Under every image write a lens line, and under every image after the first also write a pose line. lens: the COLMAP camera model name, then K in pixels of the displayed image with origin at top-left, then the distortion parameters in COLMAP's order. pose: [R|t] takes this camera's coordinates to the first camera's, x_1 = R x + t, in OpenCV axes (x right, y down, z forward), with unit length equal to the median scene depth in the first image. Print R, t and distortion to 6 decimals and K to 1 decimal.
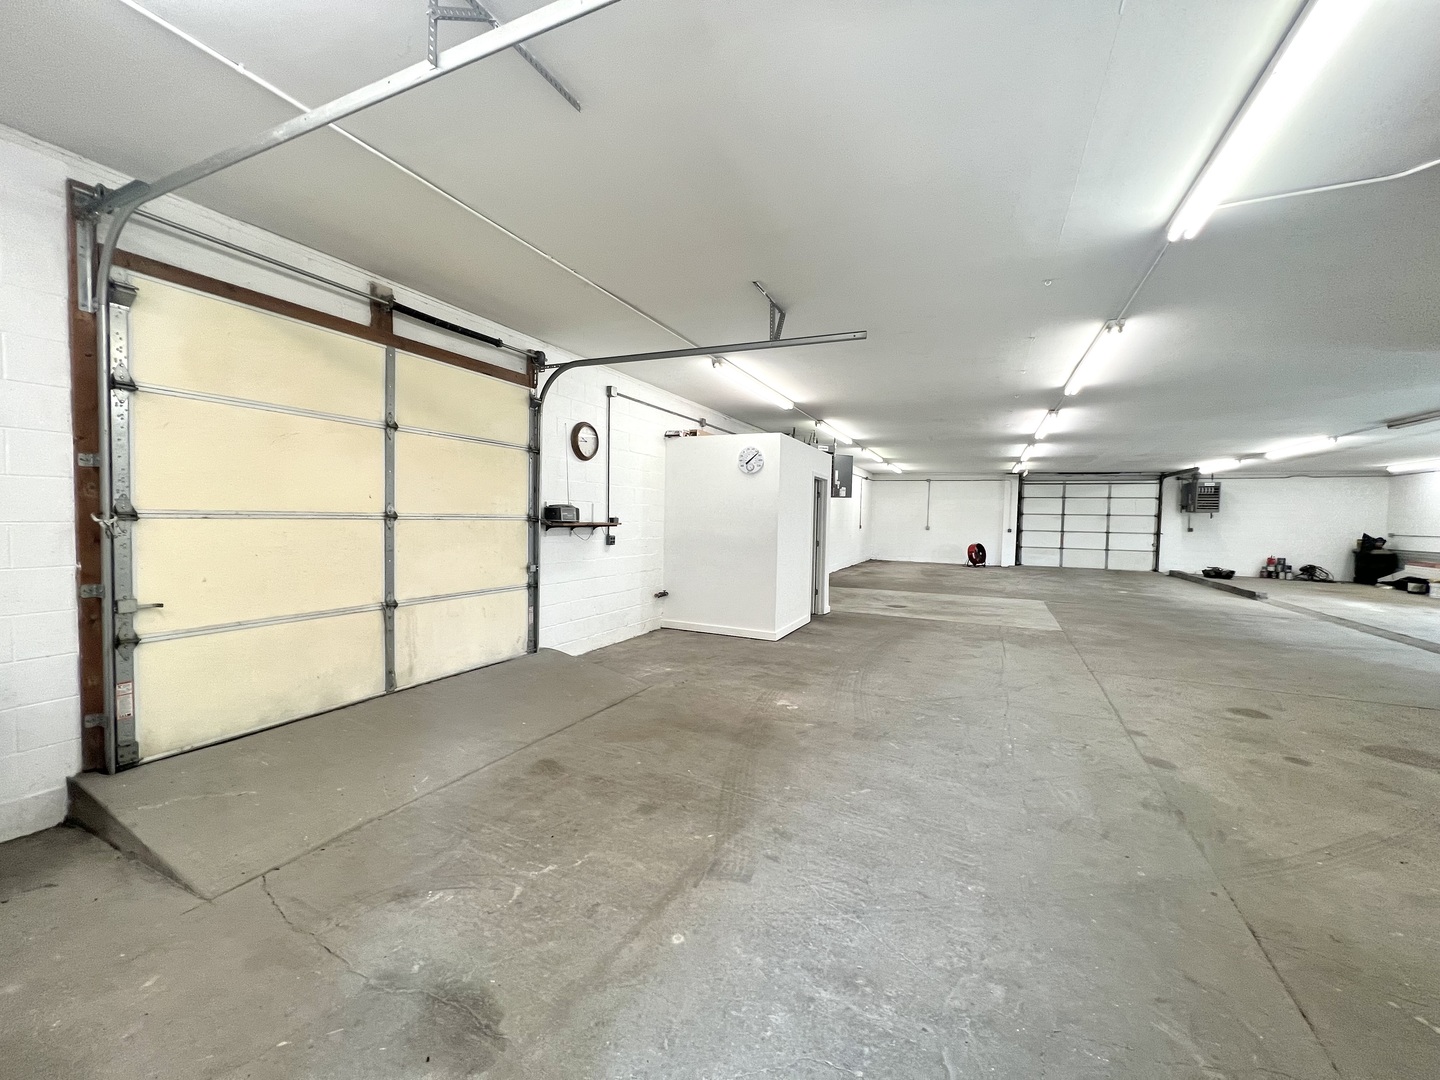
lens RADIAL K [[576.8, 0, 721.1], [0, 576.8, 539.3], [0, 0, 1]] dist [-0.001768, 0.000448]
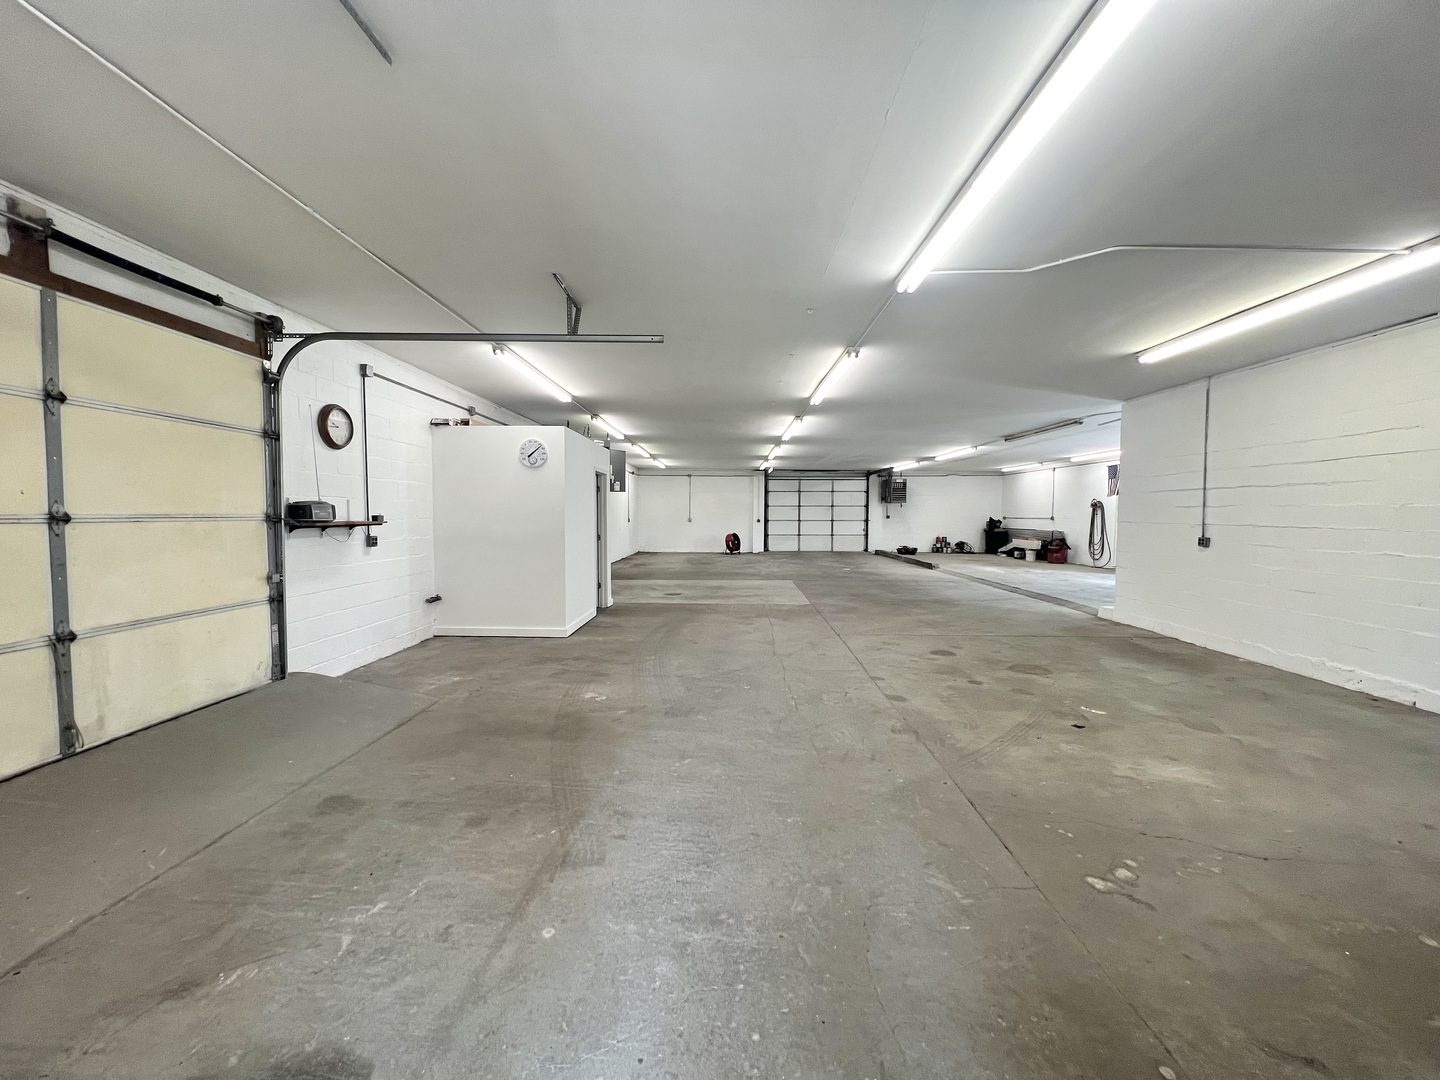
lens RADIAL K [[576.8, 0, 721.1], [0, 576.8, 539.3], [0, 0, 1]] dist [-0.001768, 0.000448]
pose [[0.915920, -0.035164, 0.399817, -0.069519], [0.031088, 0.999378, 0.016676, 0.000480], [-0.400154, -0.002844, 0.916443, -0.015240]]
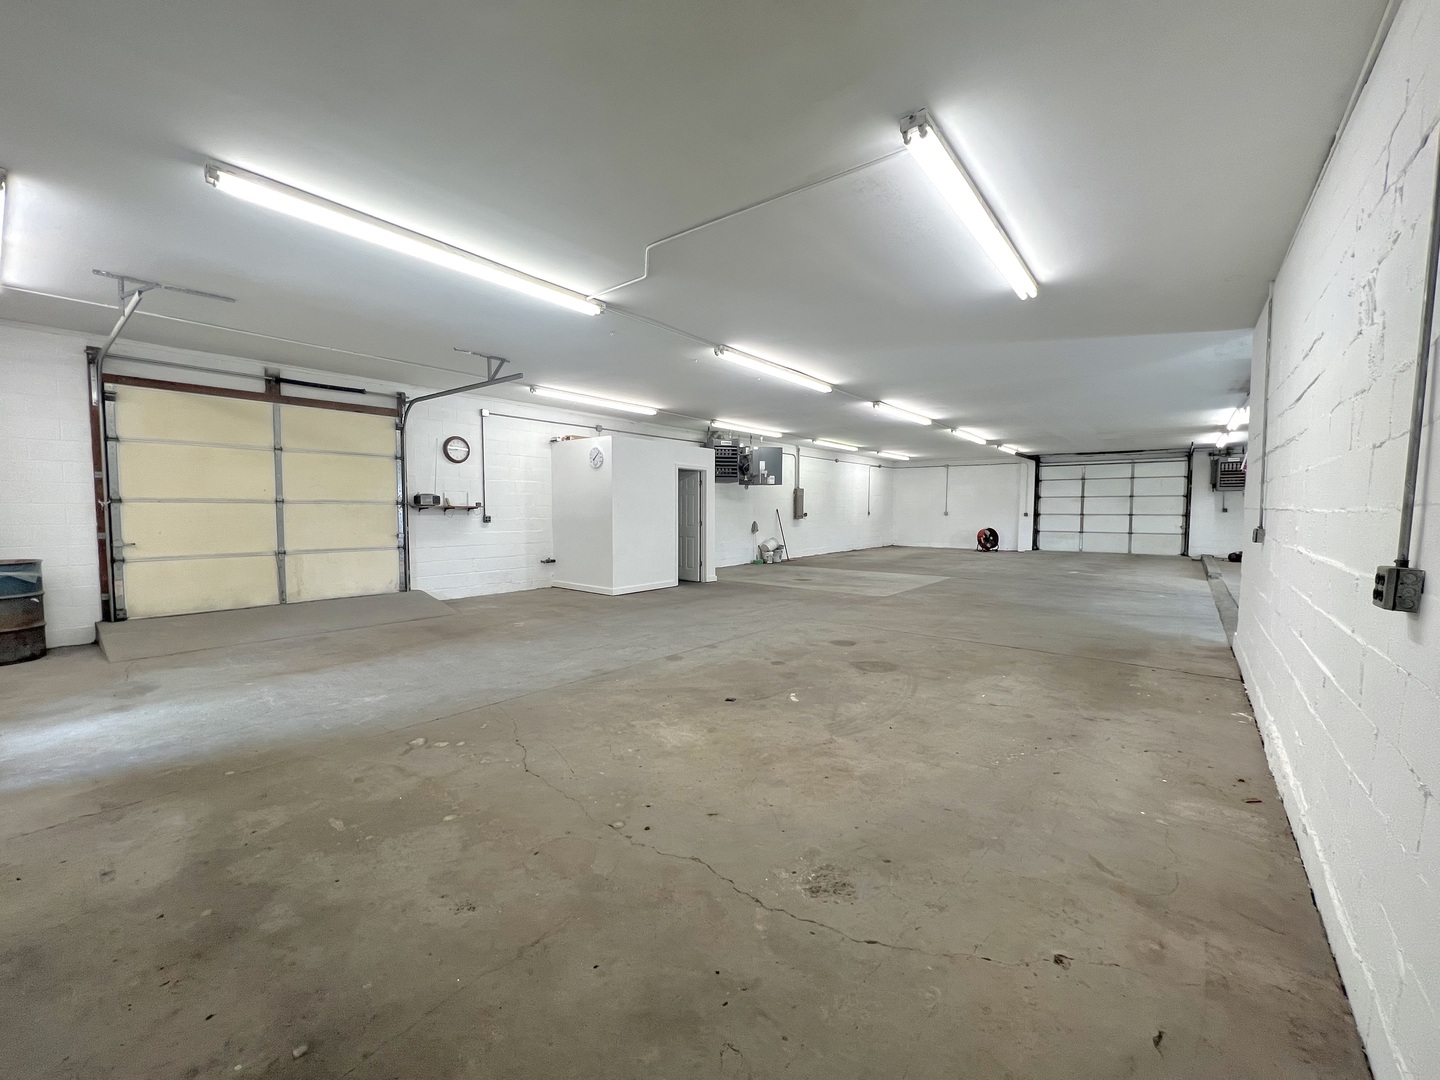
lens RADIAL K [[576.8, 0, 721.1], [0, 576.8, 539.3], [0, 0, 1]] dist [-0.001768, 0.000448]
pose [[0.969919, -0.005332, -0.243371, 0.868213], [0.007612, 0.999936, 0.008427, 0.053384], [0.243311, -0.010026, 0.969897, -0.271622]]
